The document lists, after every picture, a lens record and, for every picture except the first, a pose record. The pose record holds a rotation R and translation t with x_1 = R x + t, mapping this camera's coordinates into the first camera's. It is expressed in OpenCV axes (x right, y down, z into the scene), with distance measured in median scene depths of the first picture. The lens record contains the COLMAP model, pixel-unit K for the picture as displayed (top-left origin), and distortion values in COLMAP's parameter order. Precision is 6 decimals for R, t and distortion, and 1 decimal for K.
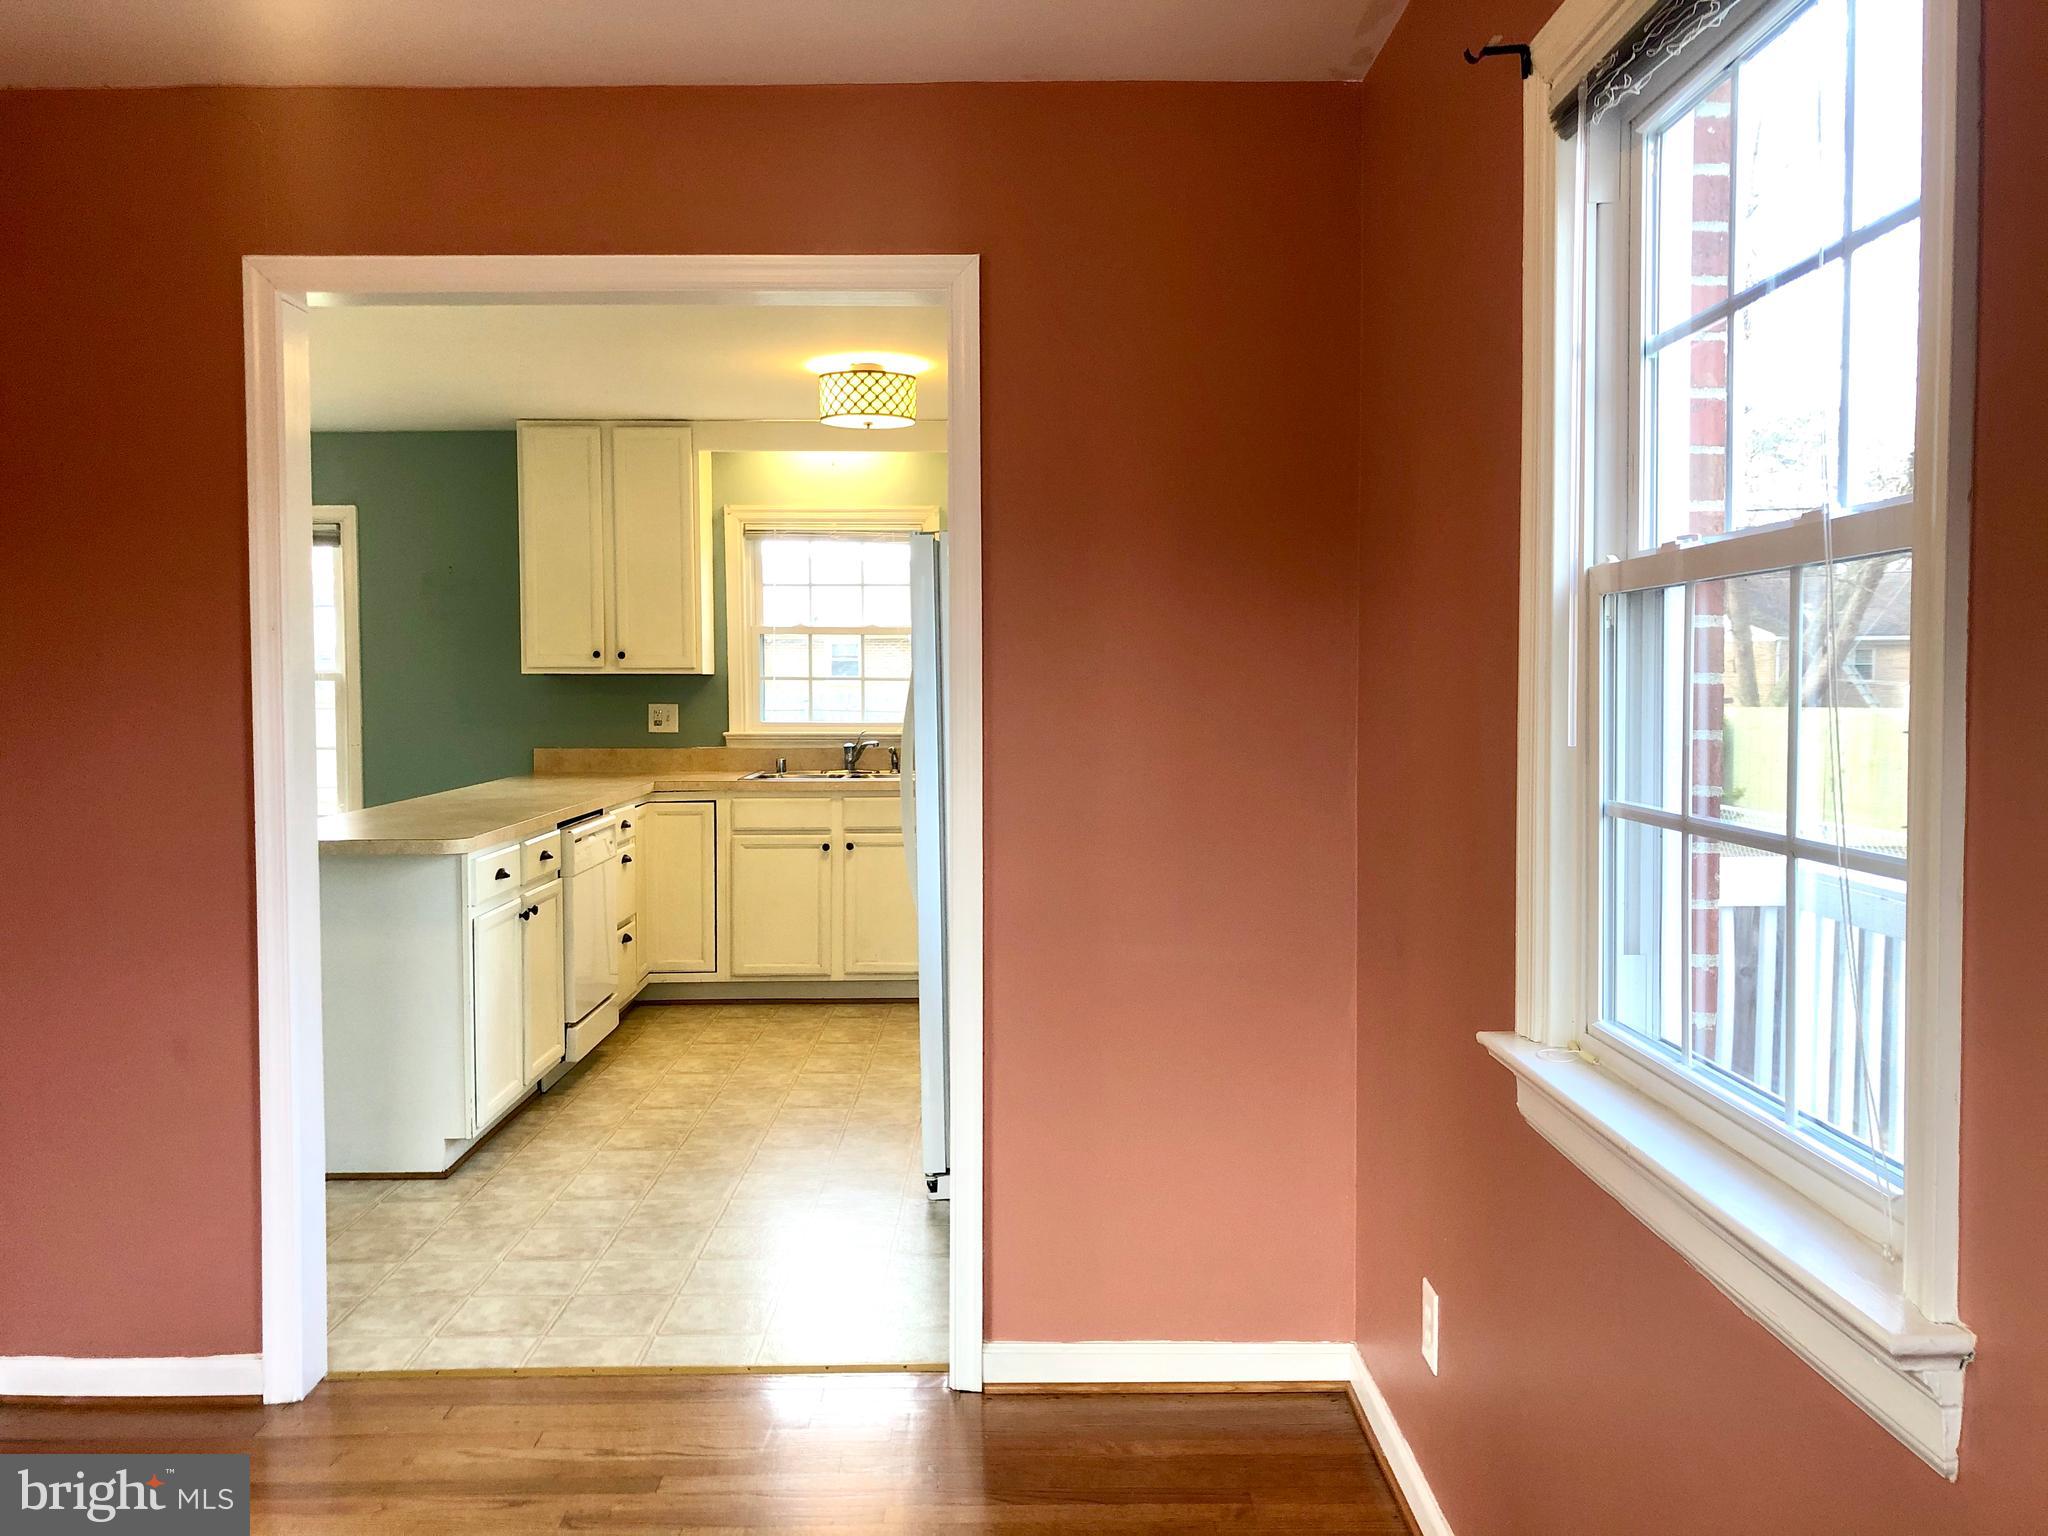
lens RADIAL K [[1680.2, 0, 1033.4], [0, 1680.2, 748.4], [0, 0, 1]] dist [0.059646, -0.070935]
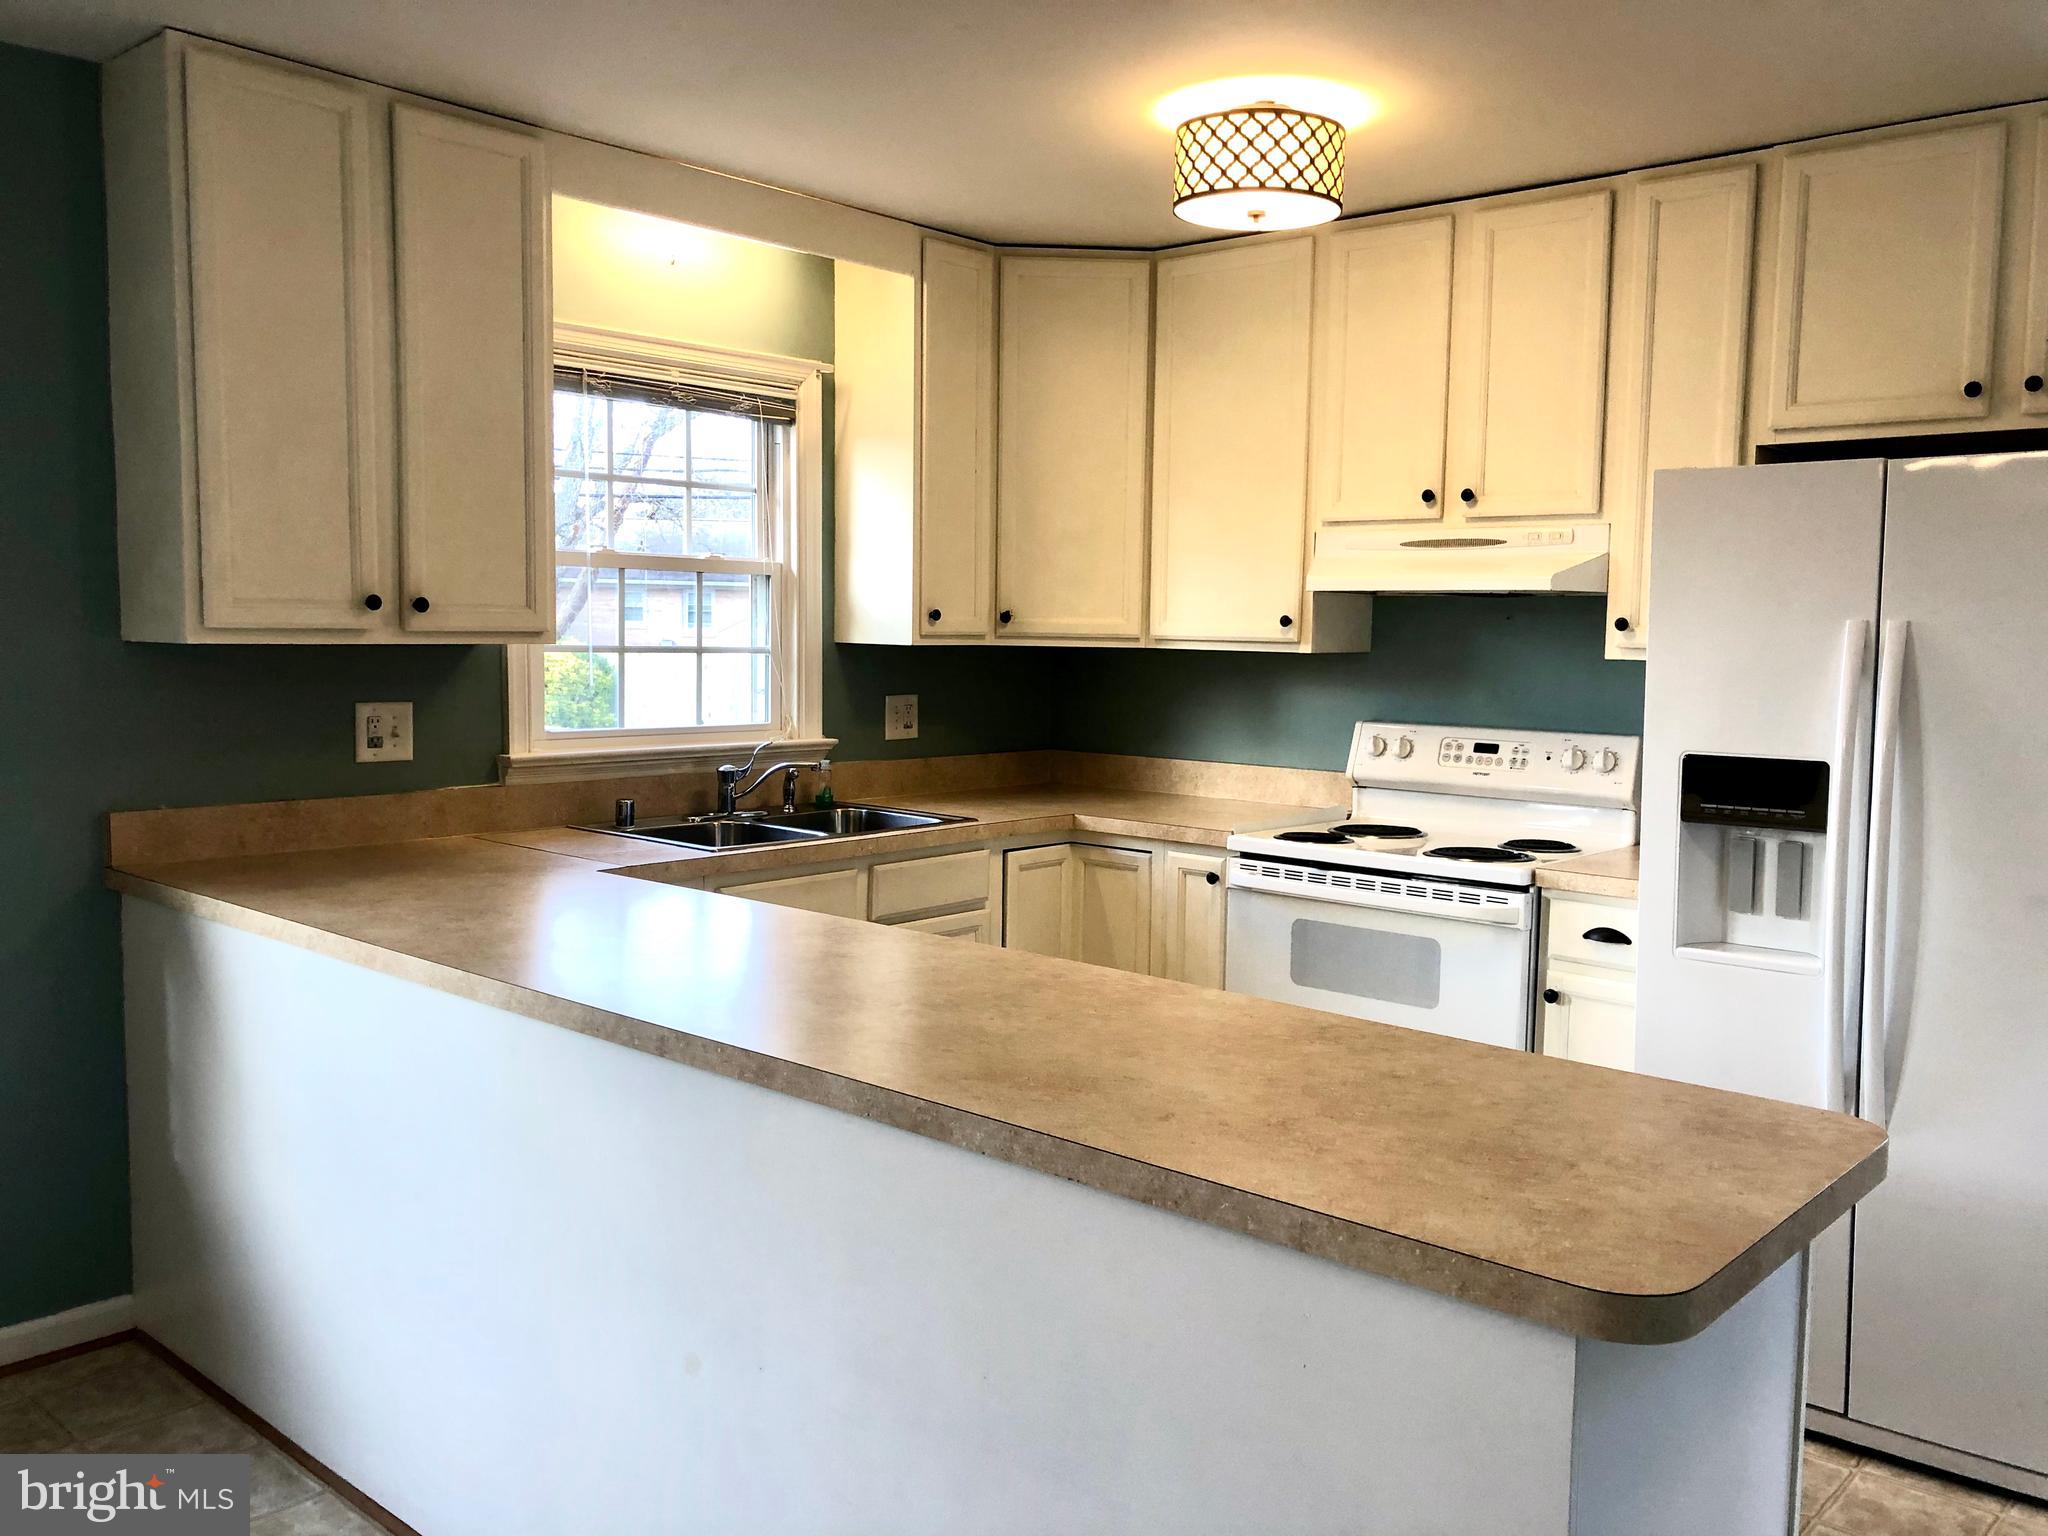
lens RADIAL K [[1680.2, 0, 1008.1], [0, 1680.2, 763.4], [0, 0, 1]] dist [0.059646, -0.070935]
pose [[0.676288, -0.050570, 0.734900, -0.485122], [0.016692, 0.998437, 0.053344, -0.033947], [-0.736449, -0.023809, 0.676074, 0.568286]]
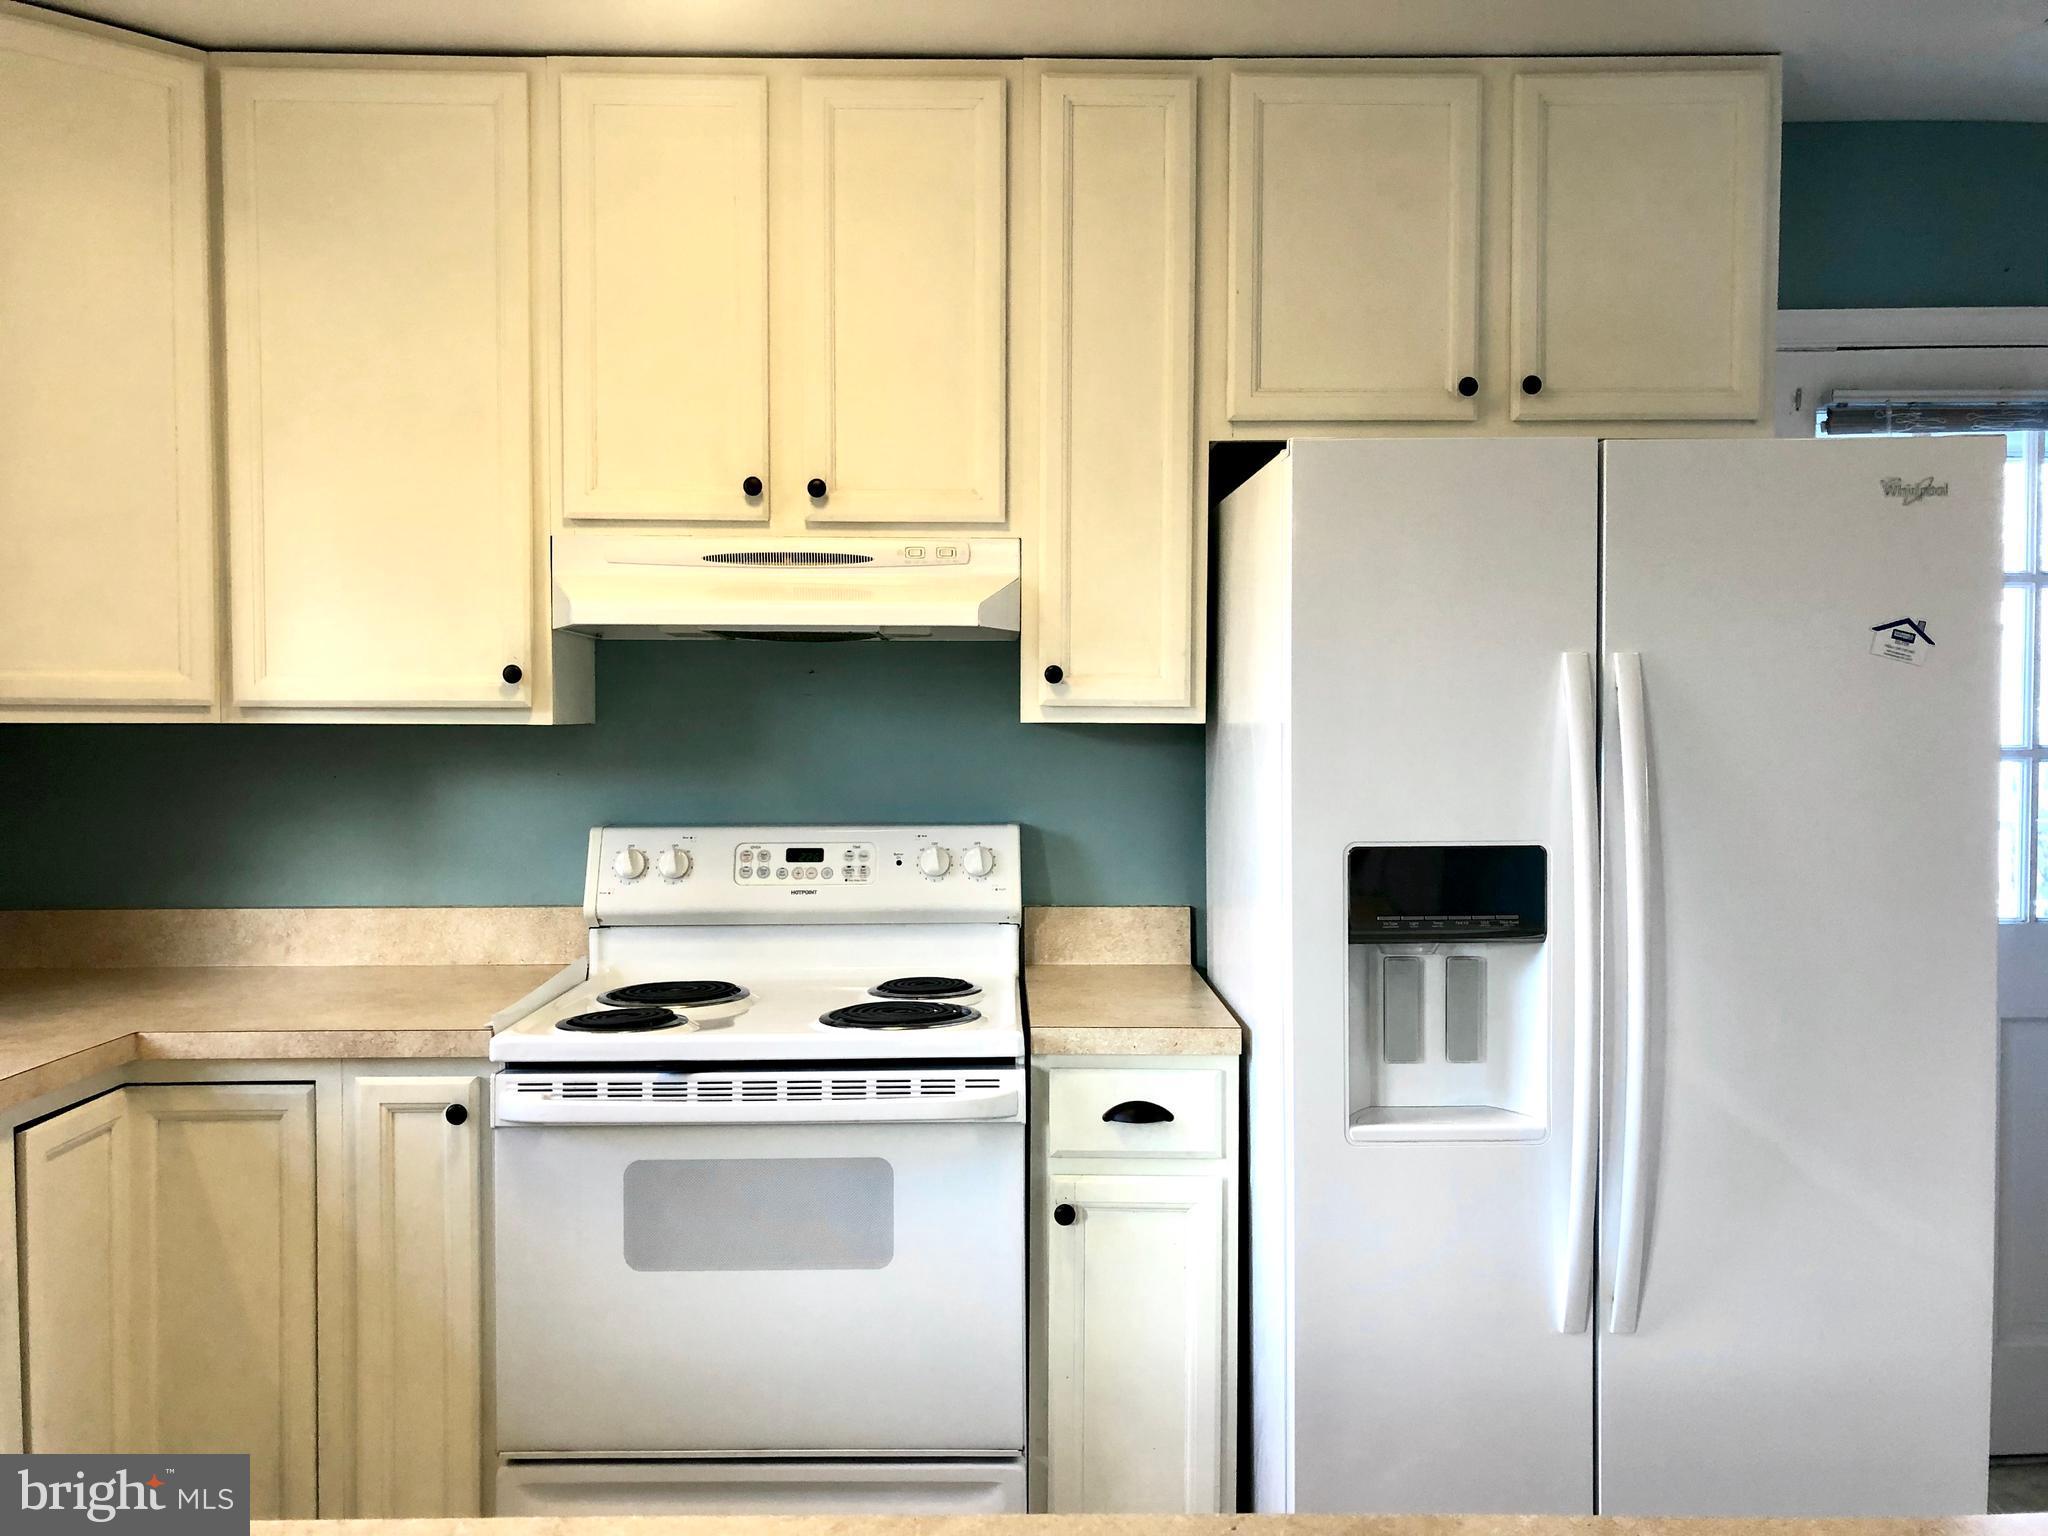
lens RADIAL K [[1680.2, 0, 1022.6], [0, 1680.2, 759.8], [0, 0, 1]] dist [0.059646, -0.070935]
pose [[0.000110, -0.023361, 0.999727, -0.347923], [0.045774, 0.998679, 0.023332, -0.035556], [-0.998952, 0.045759, 0.001179, 0.793041]]
